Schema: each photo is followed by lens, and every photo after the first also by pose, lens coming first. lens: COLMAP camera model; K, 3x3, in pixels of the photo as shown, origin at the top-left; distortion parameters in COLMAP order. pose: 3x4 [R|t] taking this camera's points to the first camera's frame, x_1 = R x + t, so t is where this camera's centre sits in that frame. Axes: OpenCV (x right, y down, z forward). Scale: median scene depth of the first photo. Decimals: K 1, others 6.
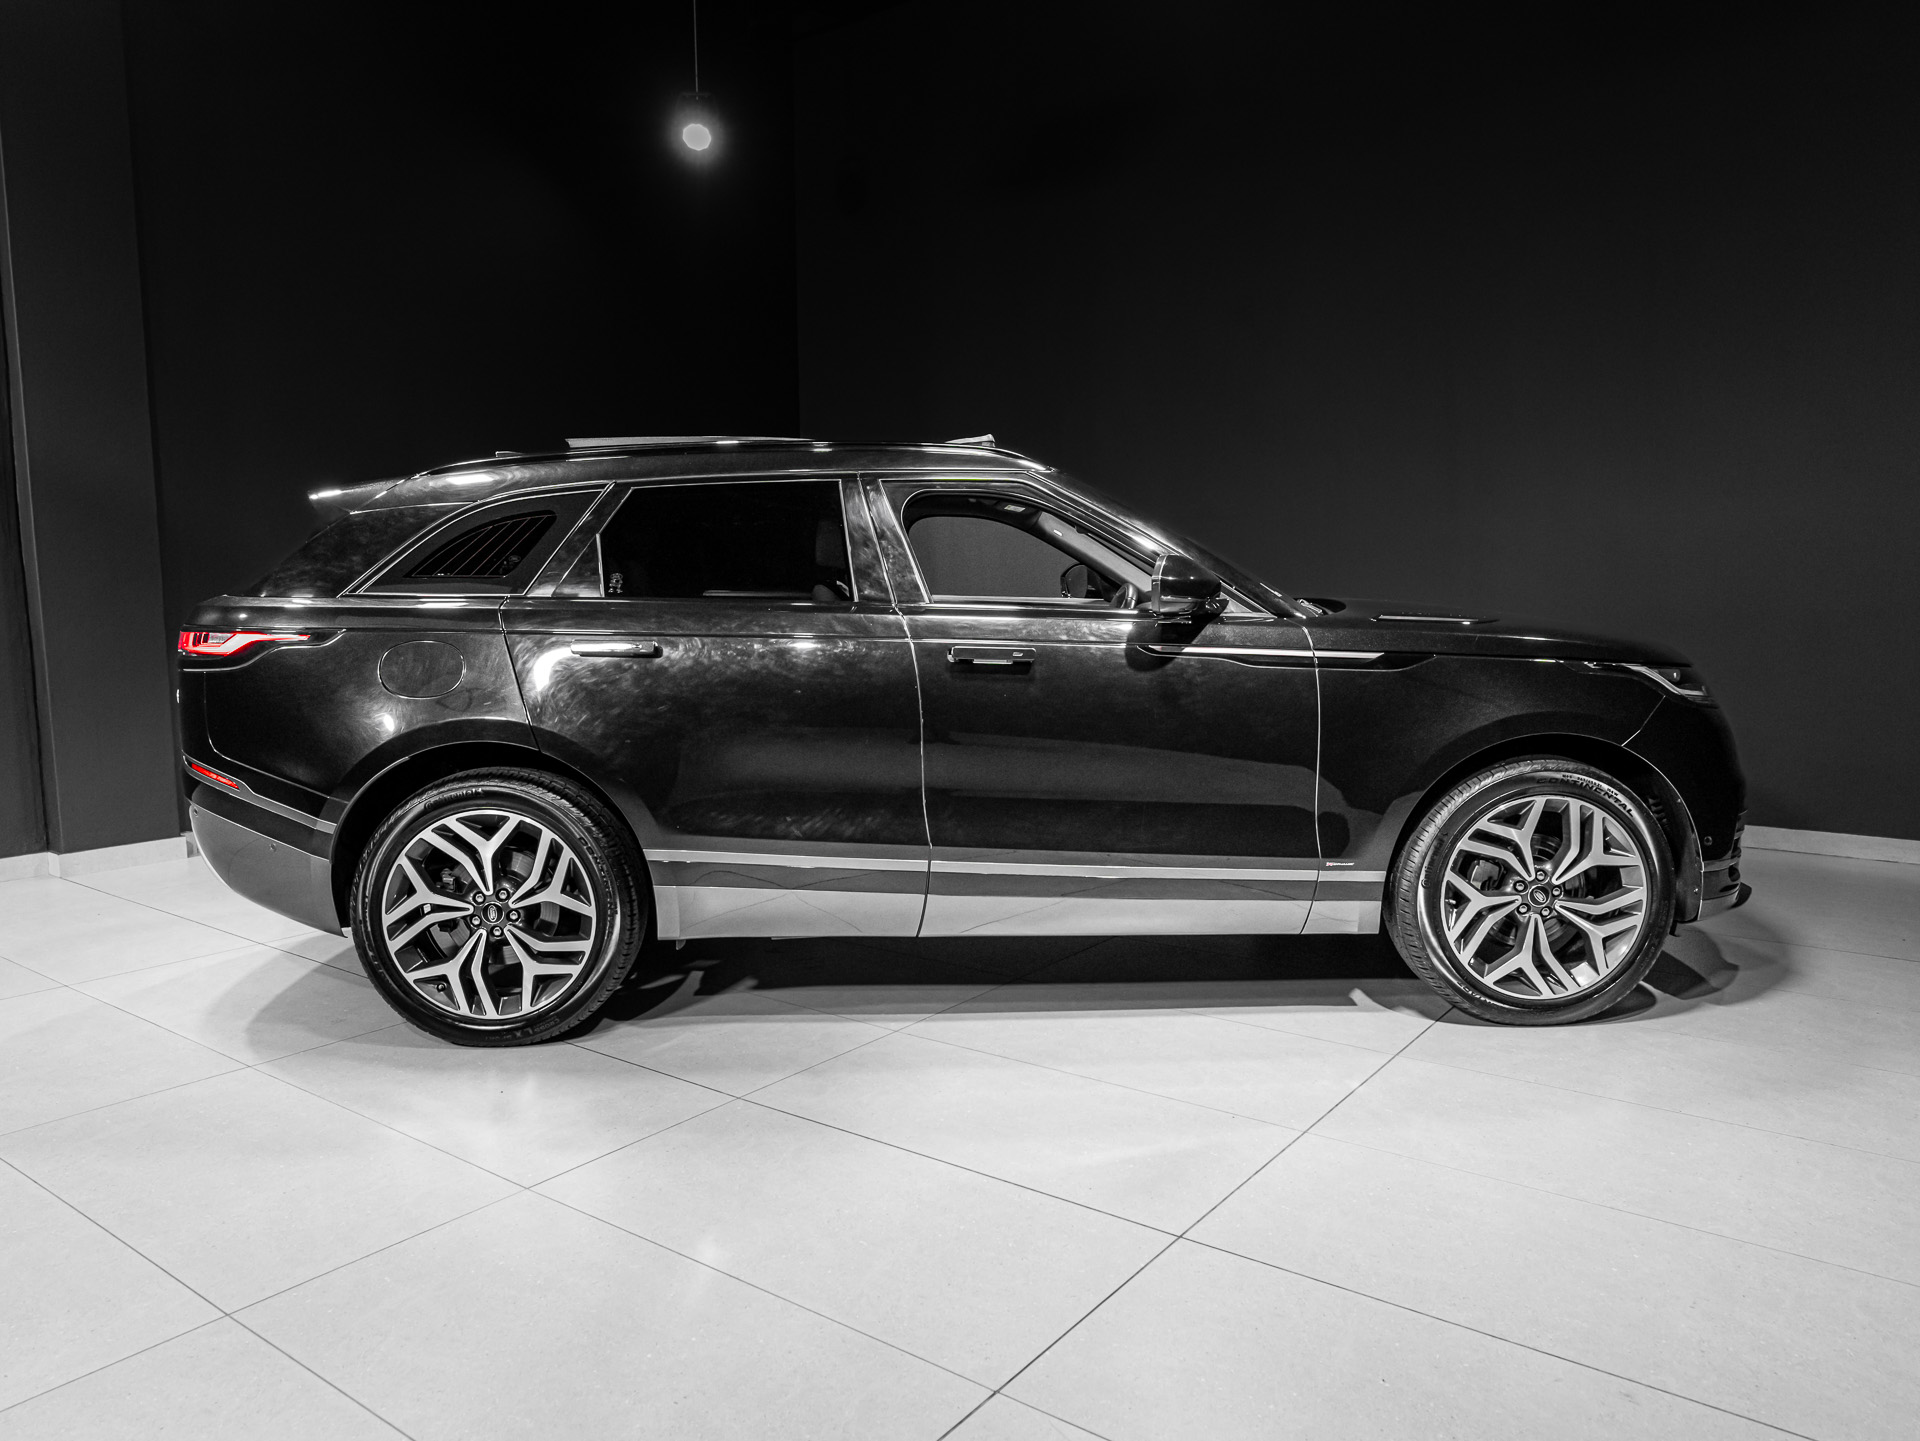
lens RADIAL K [[1367.7, 0, 981.1], [0, 1367.7, 746.1], [0, 0, 1]] dist [-0.006686, 0.000926]
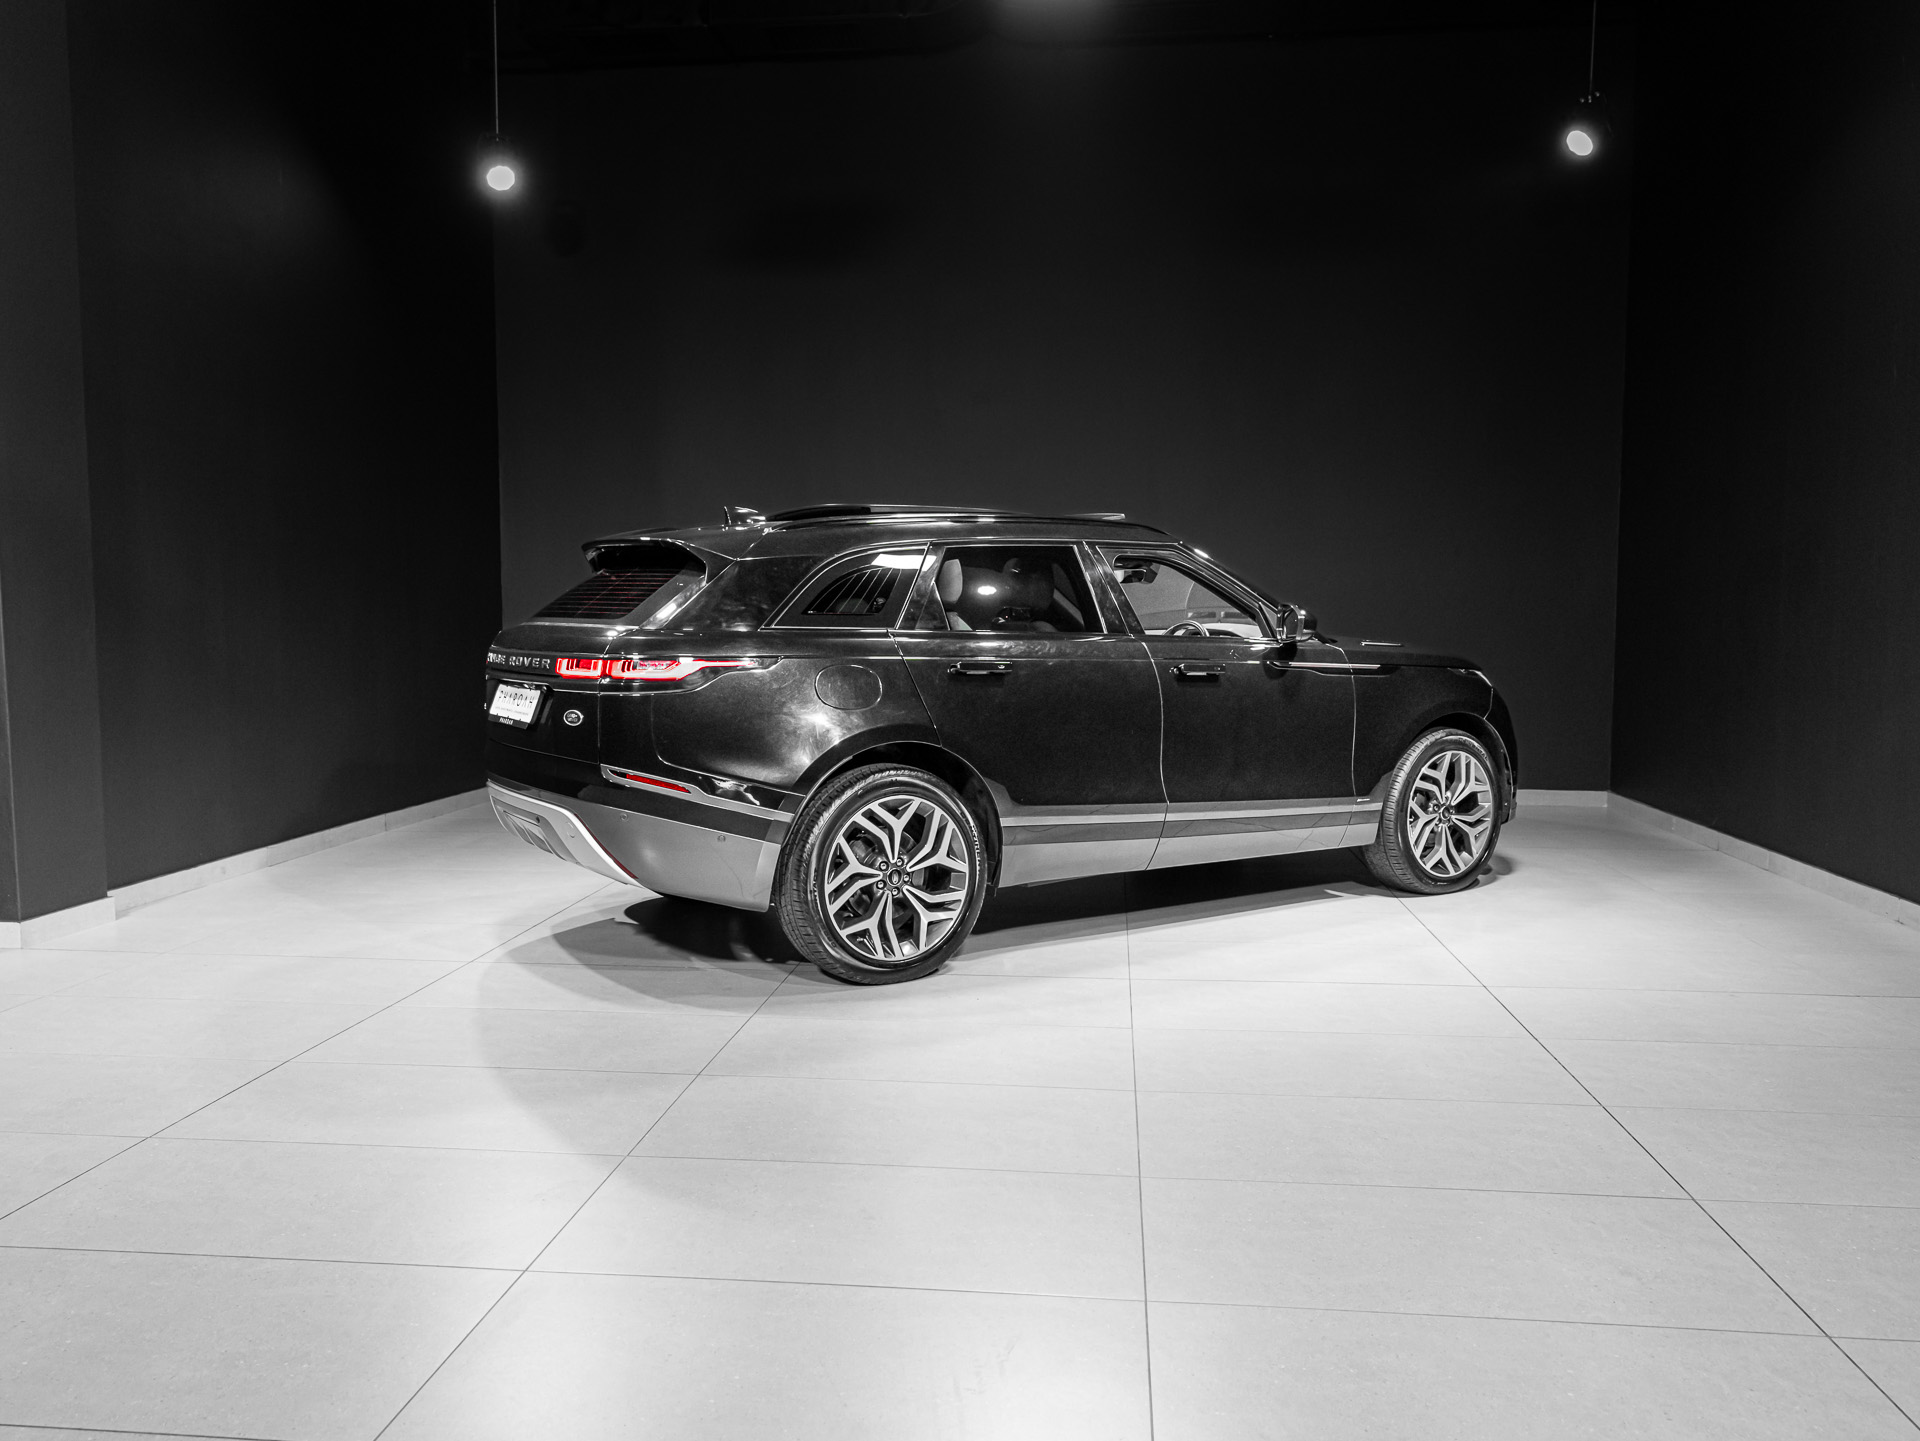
lens RADIAL K [[1385.1, 0, 950.4], [0, 1385.1, 732.4], [0, 0, 1]] dist [0.007380, -0.000933]
pose [[0.870578, -0.036030, 0.490709, -0.941866], [0.046434, 0.998880, -0.009038, 0.001264], [-0.489834, 0.030654, 0.871276, -0.158430]]
